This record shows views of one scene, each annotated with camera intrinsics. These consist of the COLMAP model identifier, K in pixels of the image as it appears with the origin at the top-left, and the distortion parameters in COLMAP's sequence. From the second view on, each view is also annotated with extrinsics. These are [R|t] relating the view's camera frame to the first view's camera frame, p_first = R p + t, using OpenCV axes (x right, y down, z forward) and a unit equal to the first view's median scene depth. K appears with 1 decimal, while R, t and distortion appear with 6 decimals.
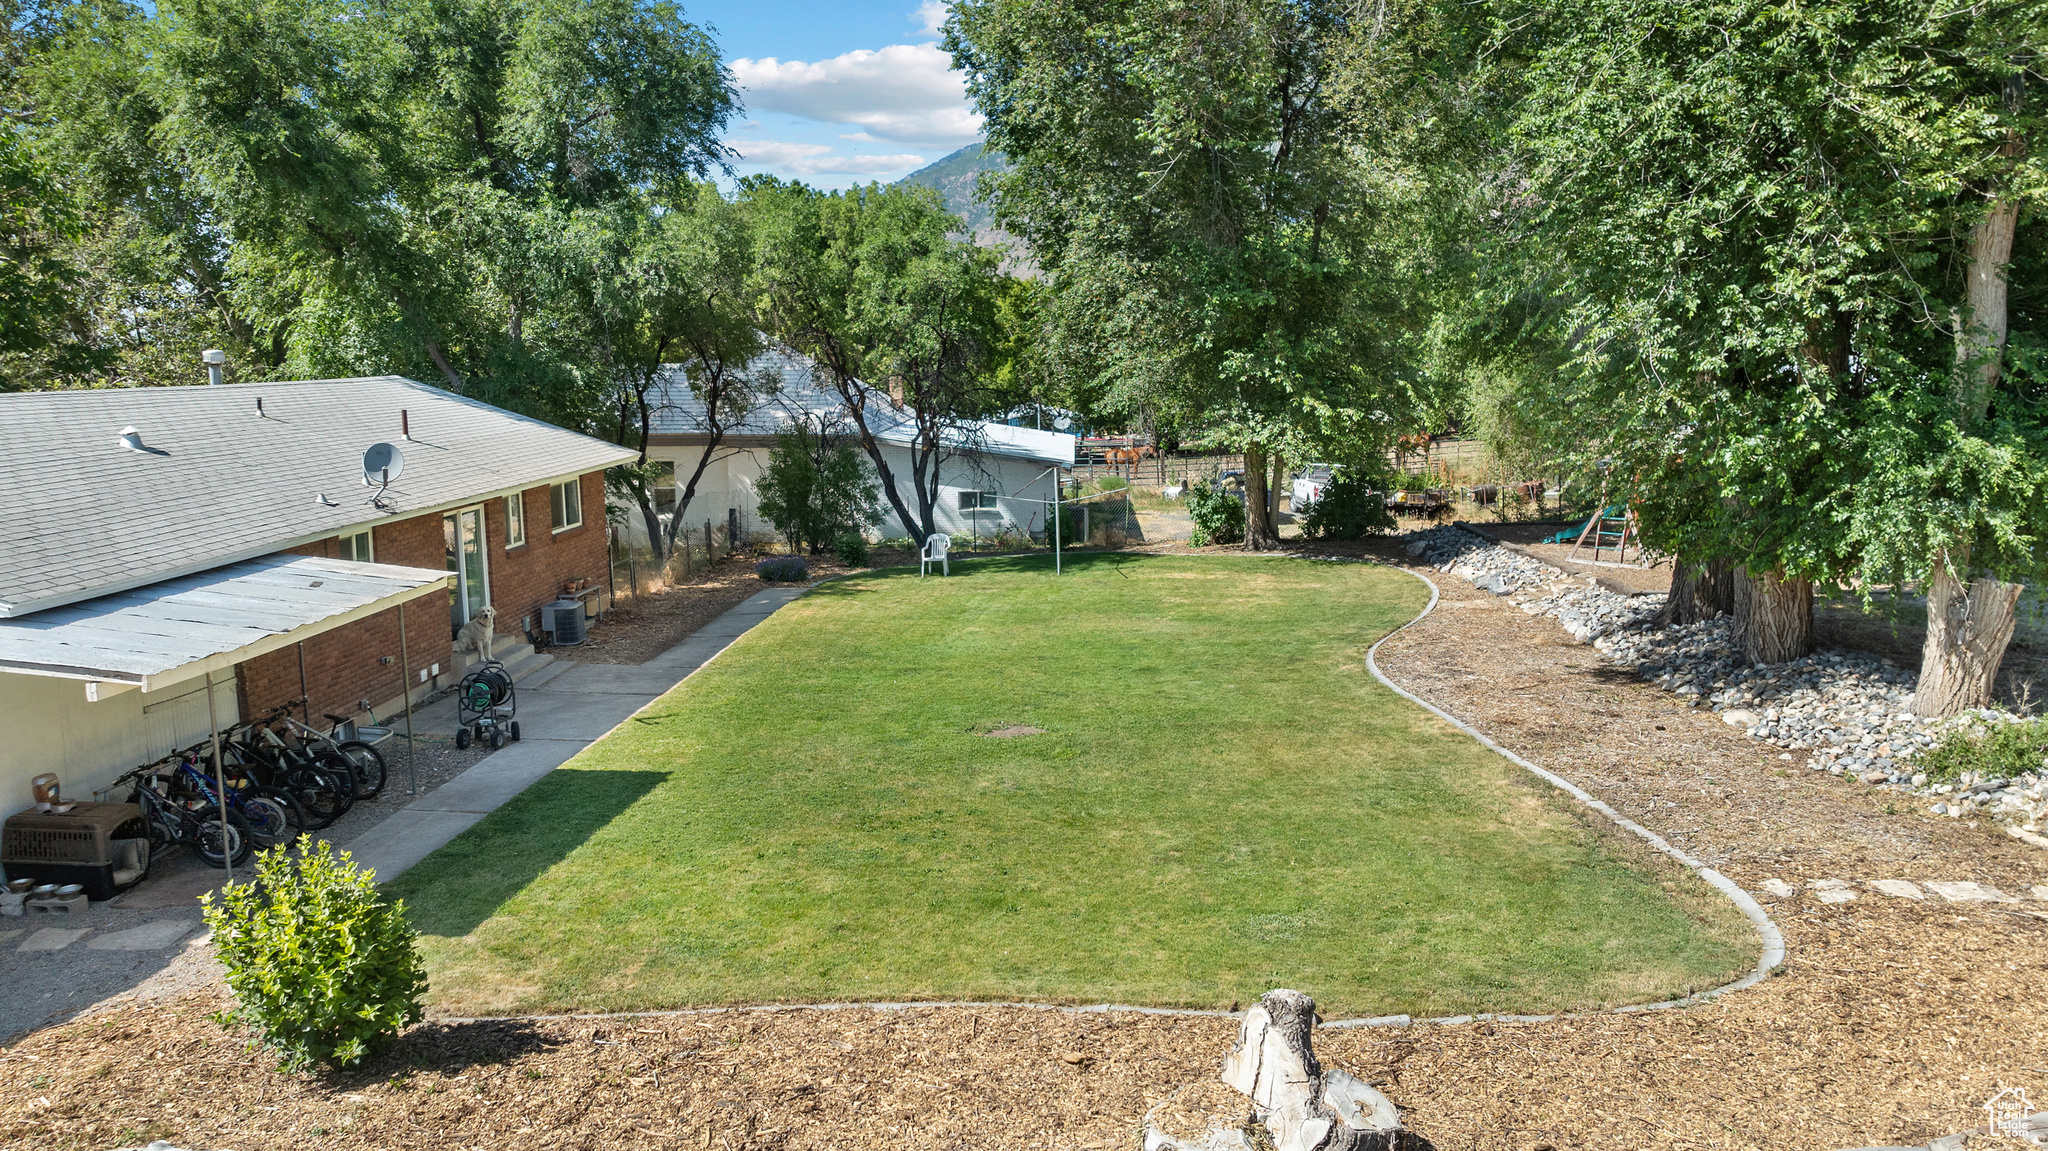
lens RADIAL K [[1445.3, 0, 1019.3], [0, 1445.3, 569.9], [0, 0, 1]] dist [-0.020885, 0.003770]
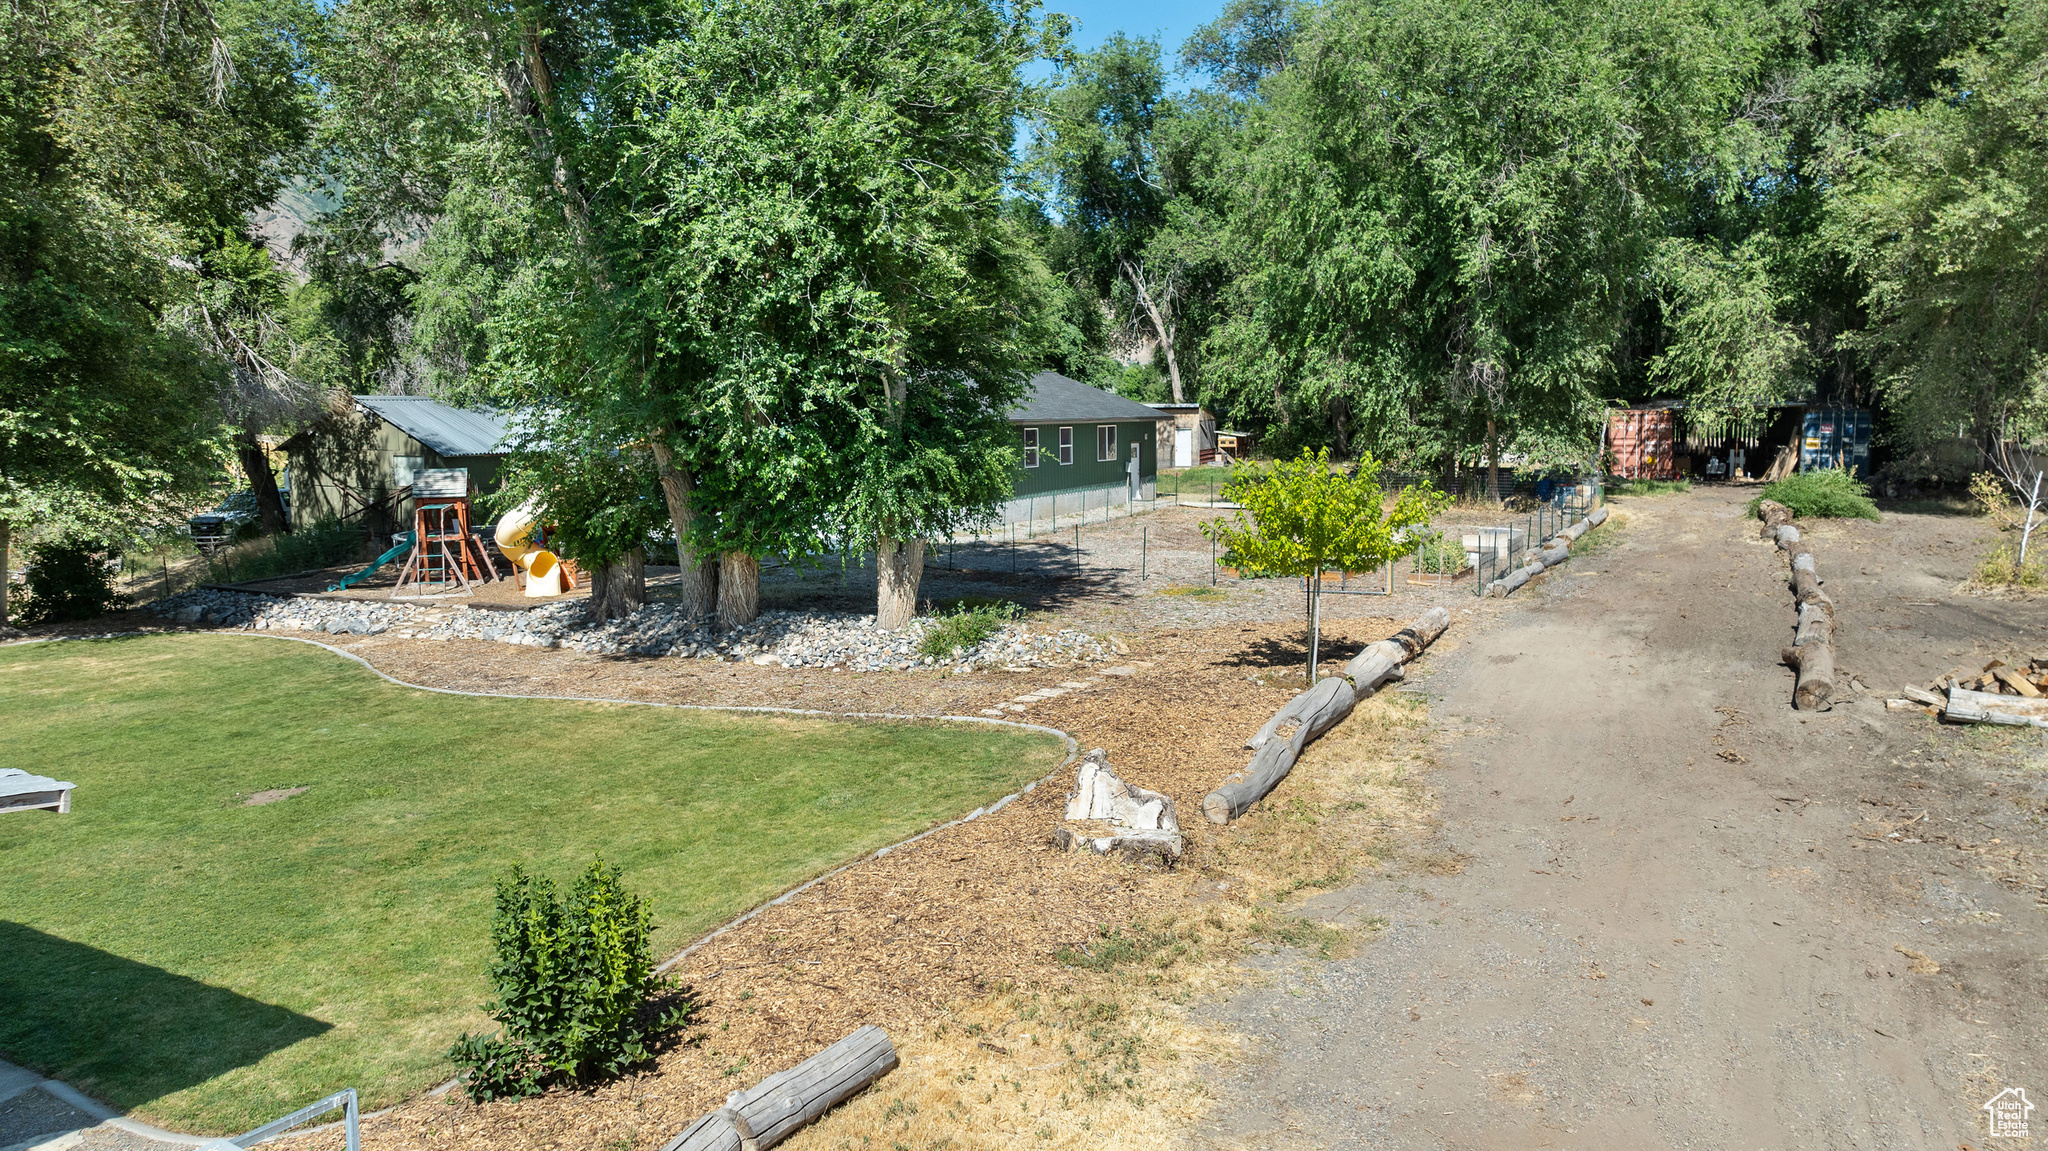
lens RADIAL K [[1445.3, 0, 1019.3], [0, 1445.3, 569.9], [0, 0, 1]] dist [-0.020885, 0.003770]
pose [[0.448630, -0.094819, 0.888673, -0.794125], [0.142104, 0.989274, 0.033814, 0.004225], [-0.882348, 0.111114, 0.457292, 0.155471]]
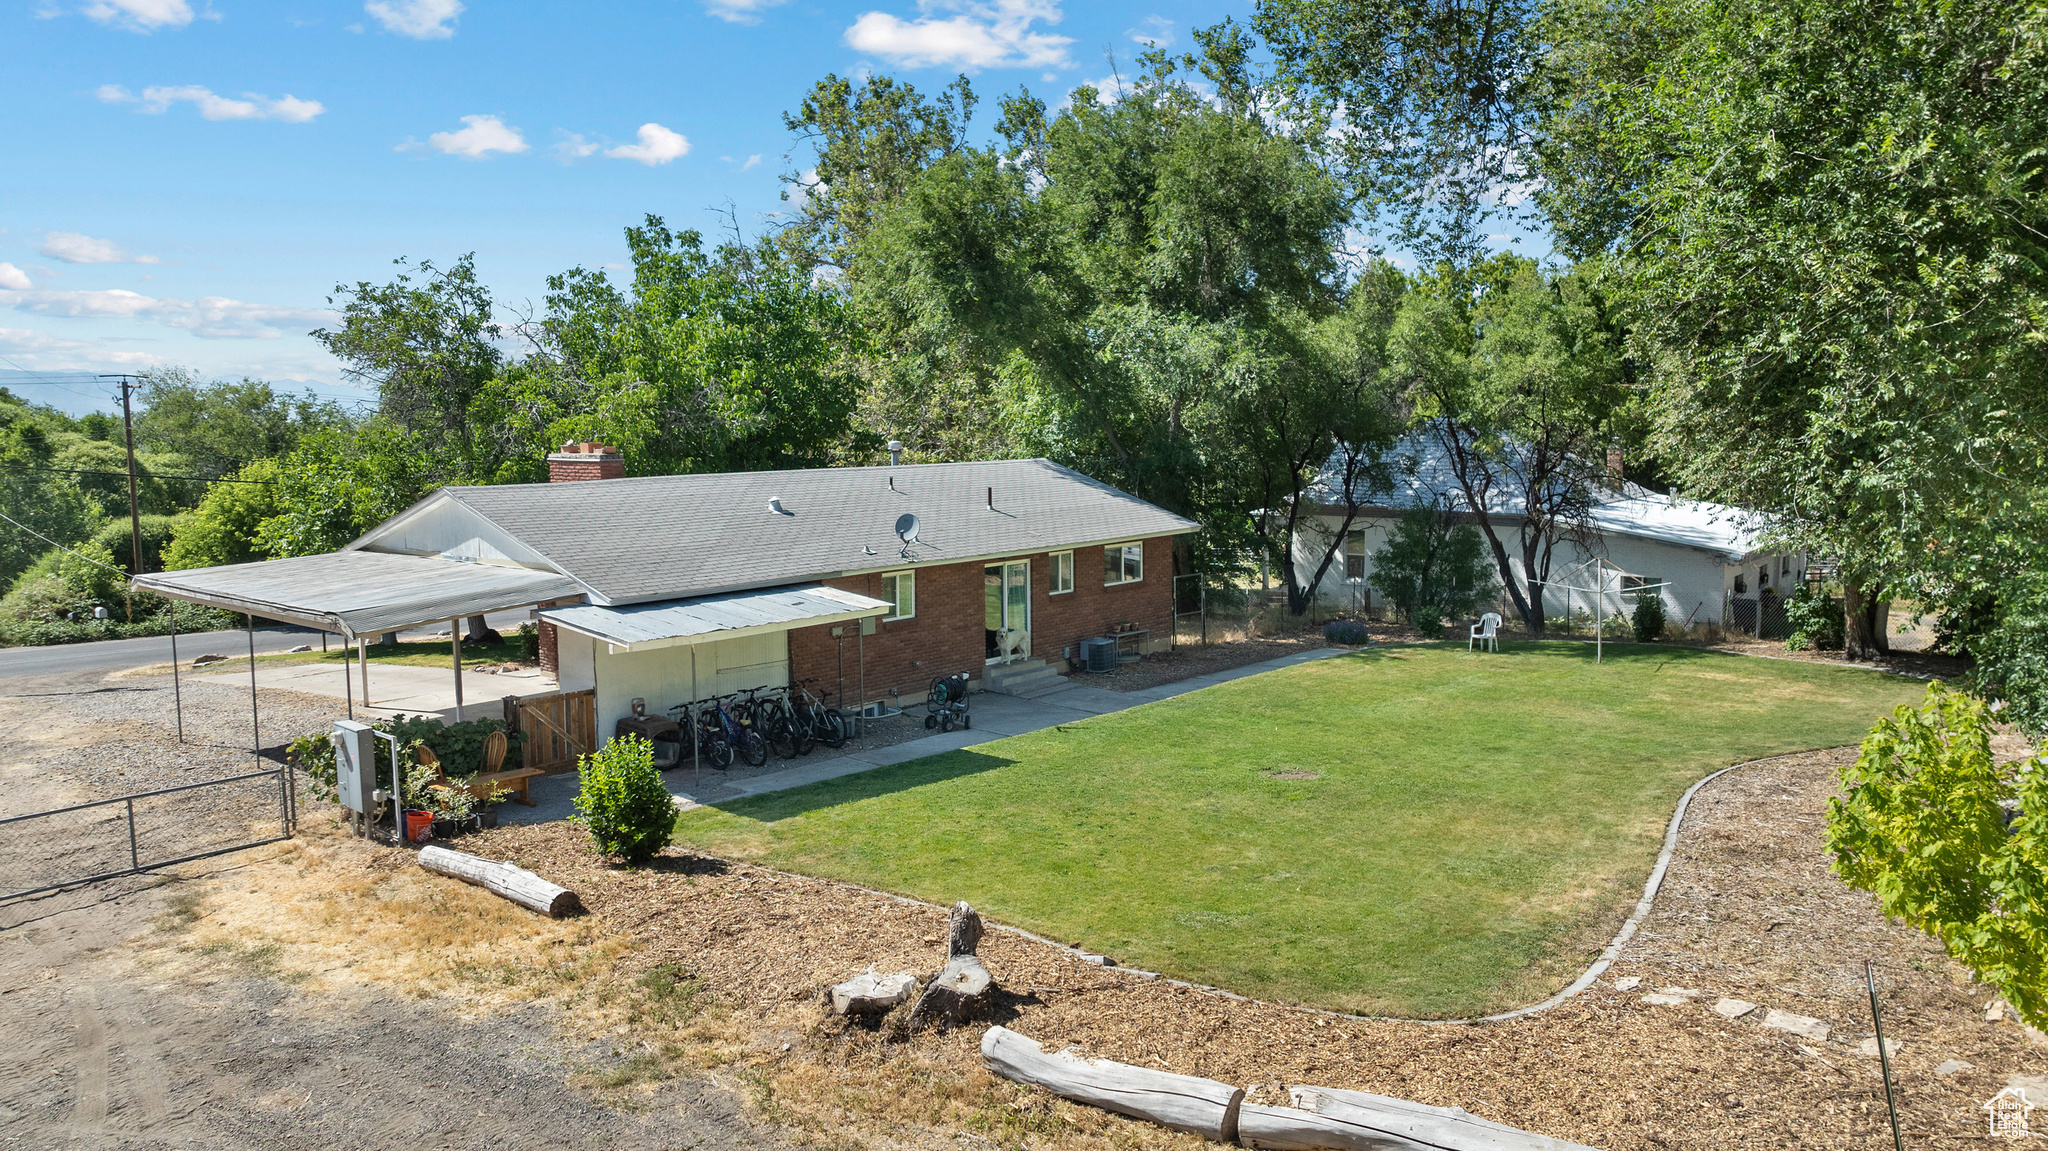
lens RADIAL K [[1445.3, 0, 1019.3], [0, 1445.3, 569.9], [0, 0, 1]] dist [-0.020885, 0.003770]
pose [[0.803150, 0.064881, -0.592234, 0.657434], [-0.088712, 0.995994, -0.011192, -0.031349], [0.589136, 0.061527, 0.805688, -0.141221]]
